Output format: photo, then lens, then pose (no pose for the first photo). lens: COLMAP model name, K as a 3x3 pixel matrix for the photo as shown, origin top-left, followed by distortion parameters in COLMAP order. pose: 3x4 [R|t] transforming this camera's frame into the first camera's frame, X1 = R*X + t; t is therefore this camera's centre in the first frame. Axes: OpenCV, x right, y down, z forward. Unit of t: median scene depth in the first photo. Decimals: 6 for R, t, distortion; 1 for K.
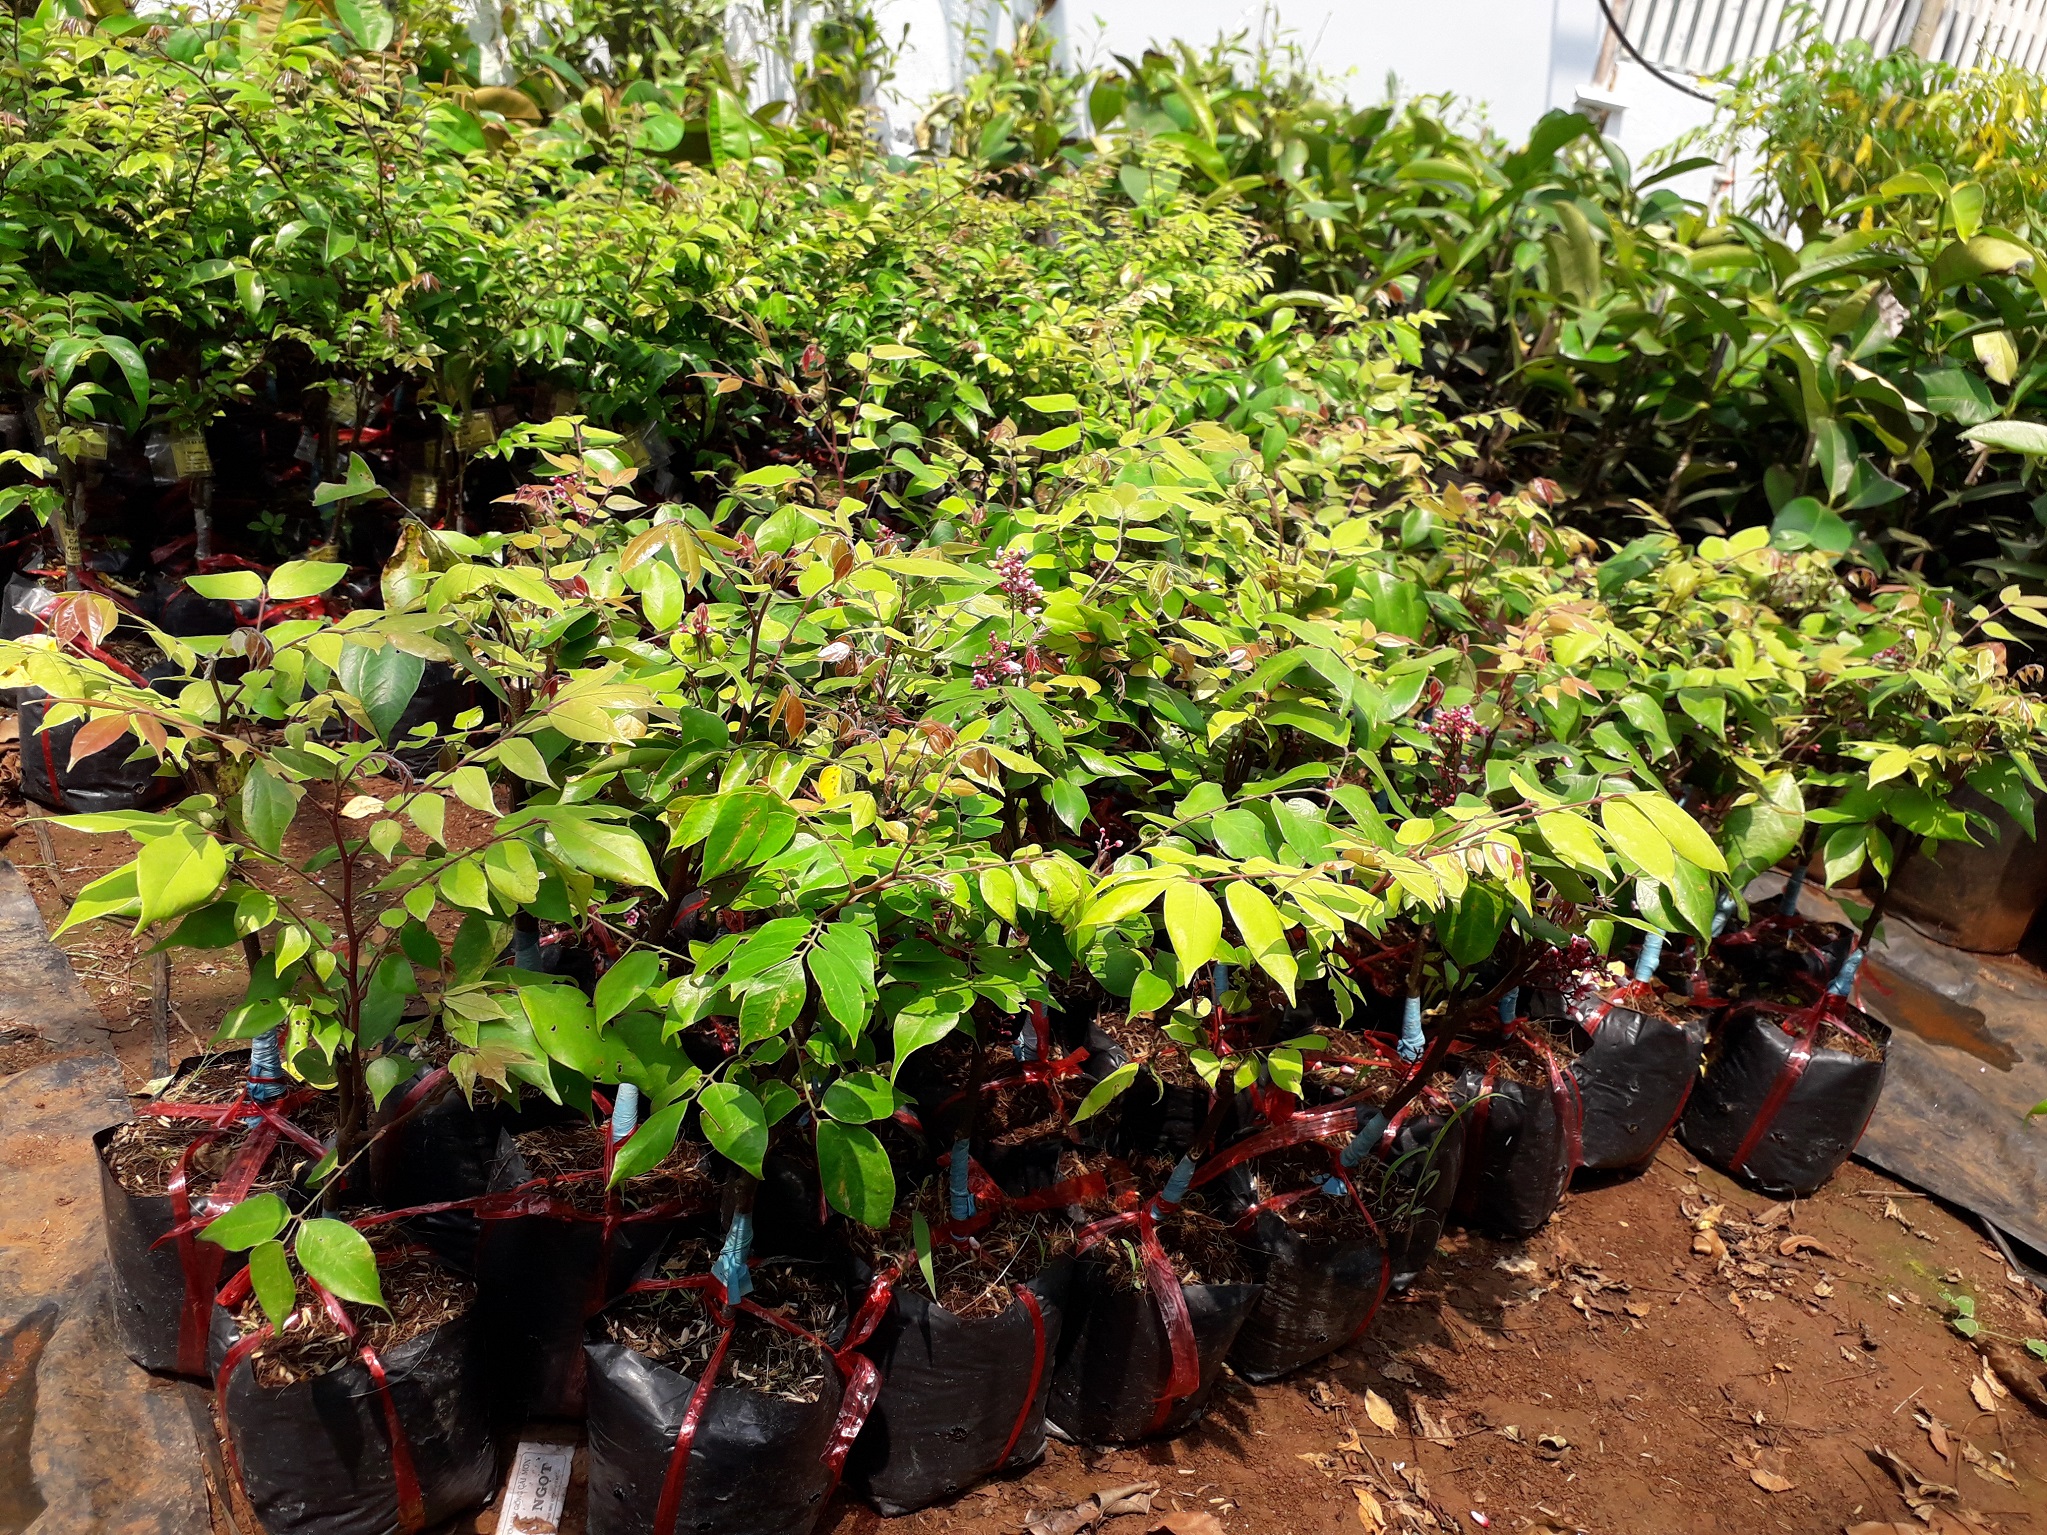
lens RADIAL K [[1653.5, 0, 1035.4], [0, 1653.5, 782.8], [0, 0, 1]] dist [0.039837, -0.057100]
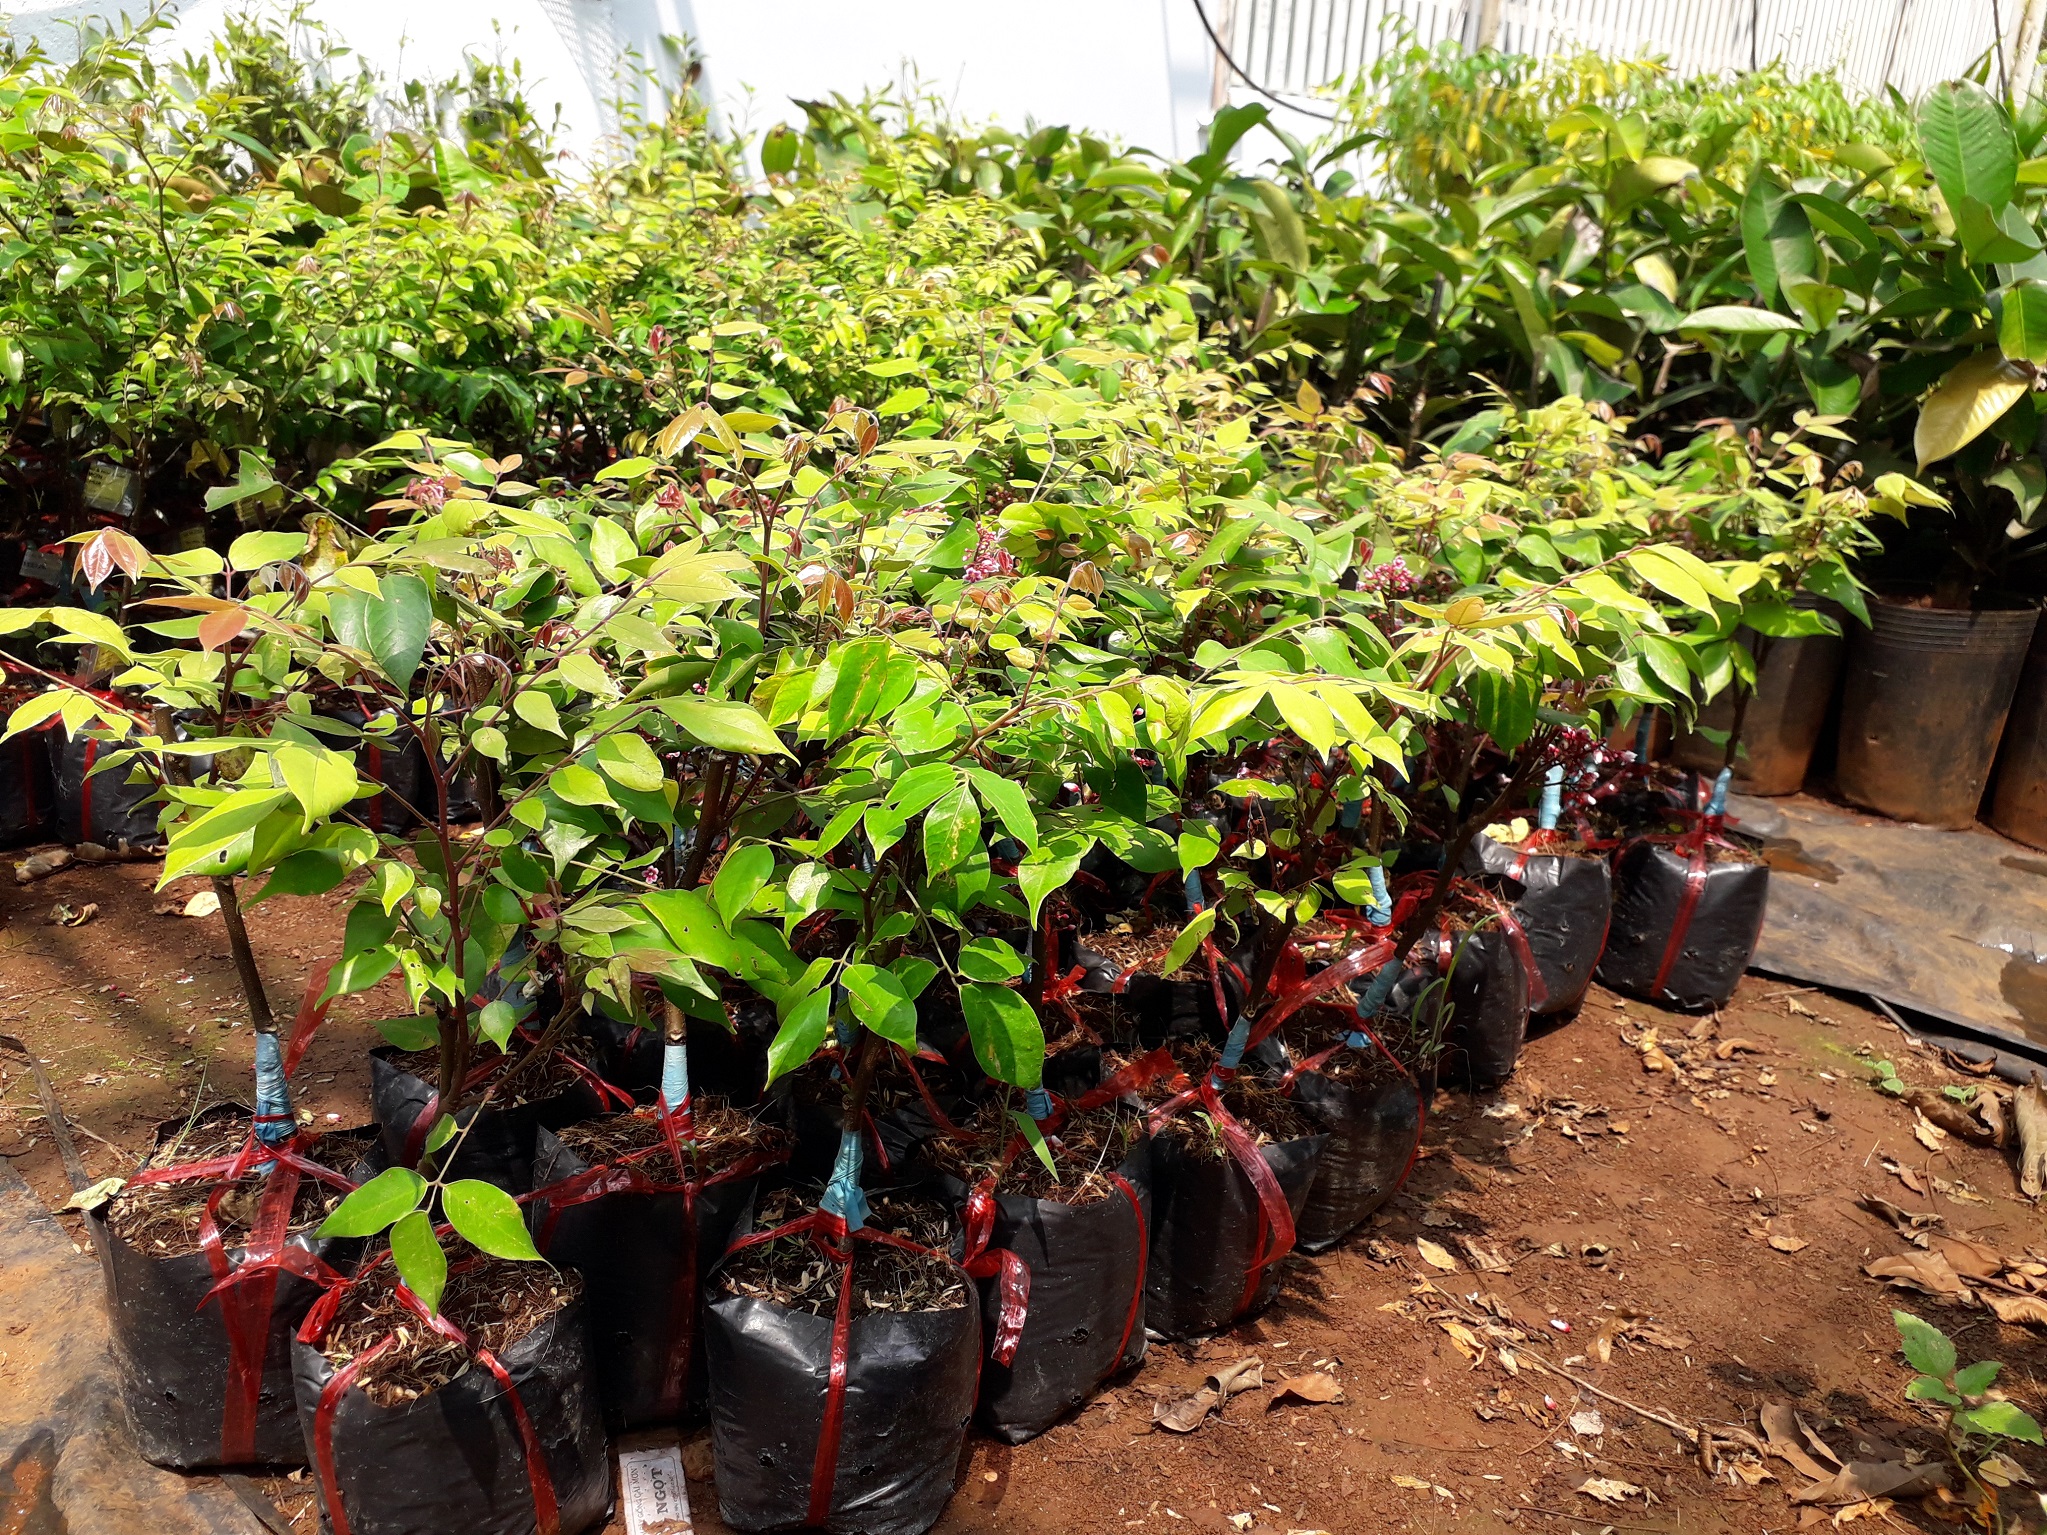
lens RADIAL K [[1661.5, 0, 1030.8], [0, 1661.5, 770.0], [0, 0, 1]] dist [0.043448, -0.061361]
pose [[0.970842, -0.162021, 0.176676, -0.143915], [0.171897, 0.984219, -0.042001, 0.075462], [-0.167083, 0.071146, 0.983373, 0.014170]]
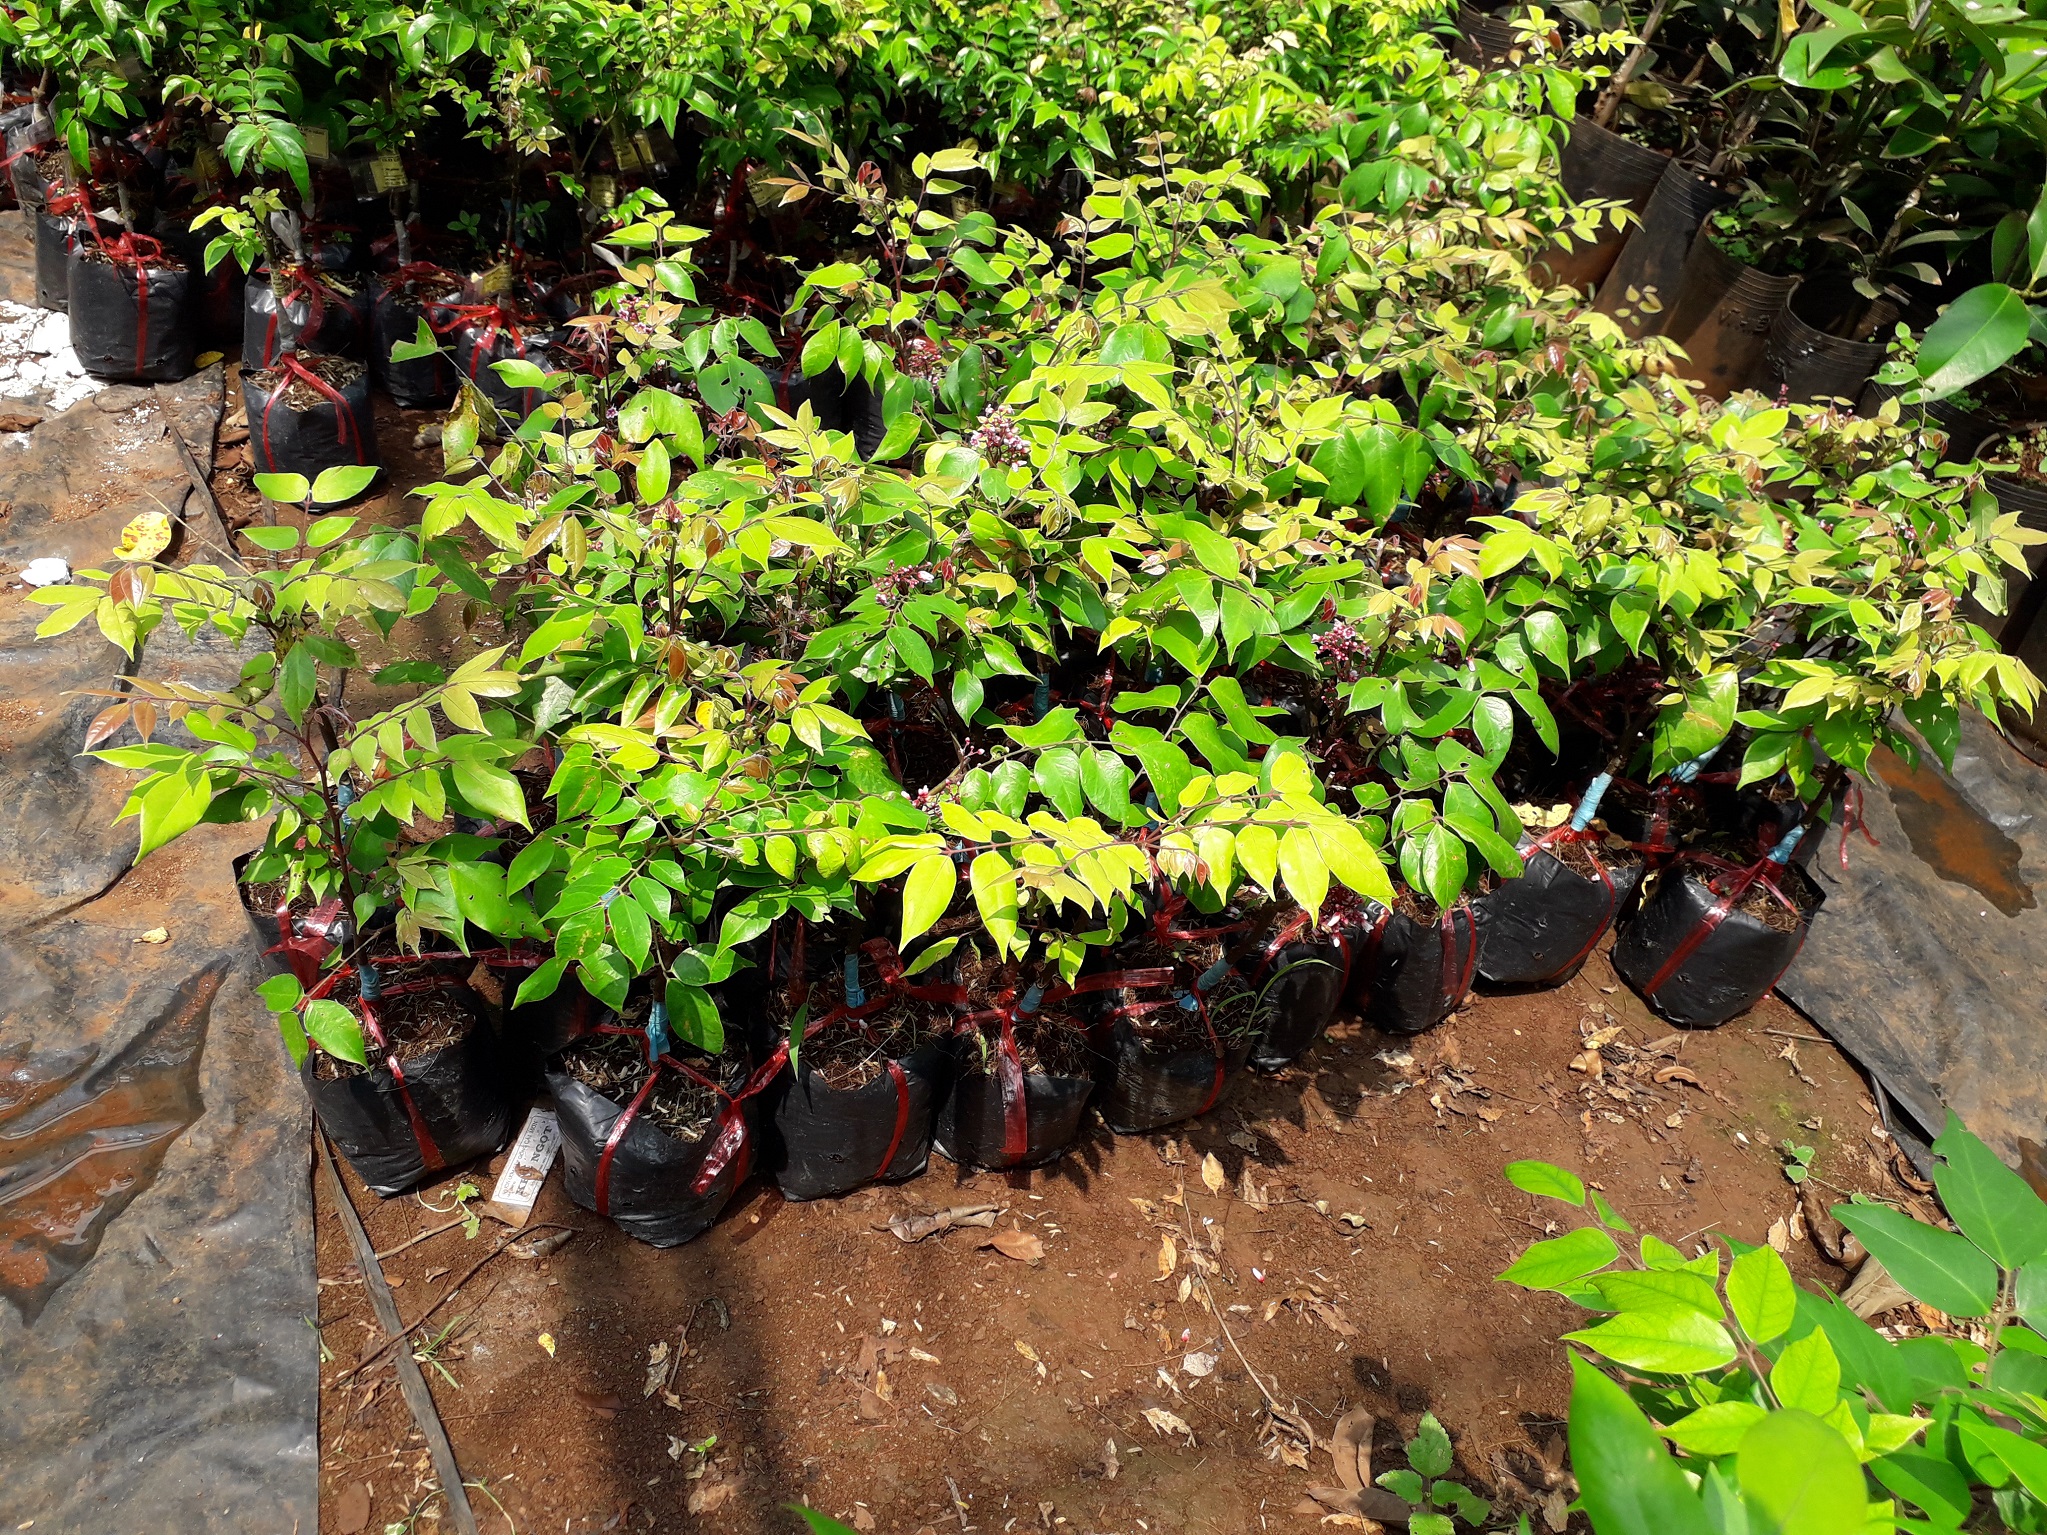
lens RADIAL K [[1625.9, 0, 1023.5], [0, 1625.9, 767.5], [0, 0, 1]] dist [0.129630, -0.239358]
pose [[0.974238, 0.129938, -0.184325, 0.222615], [-0.073676, 0.955866, 0.284416, -0.214288], [0.213147, -0.263509, 0.940814, -0.085209]]
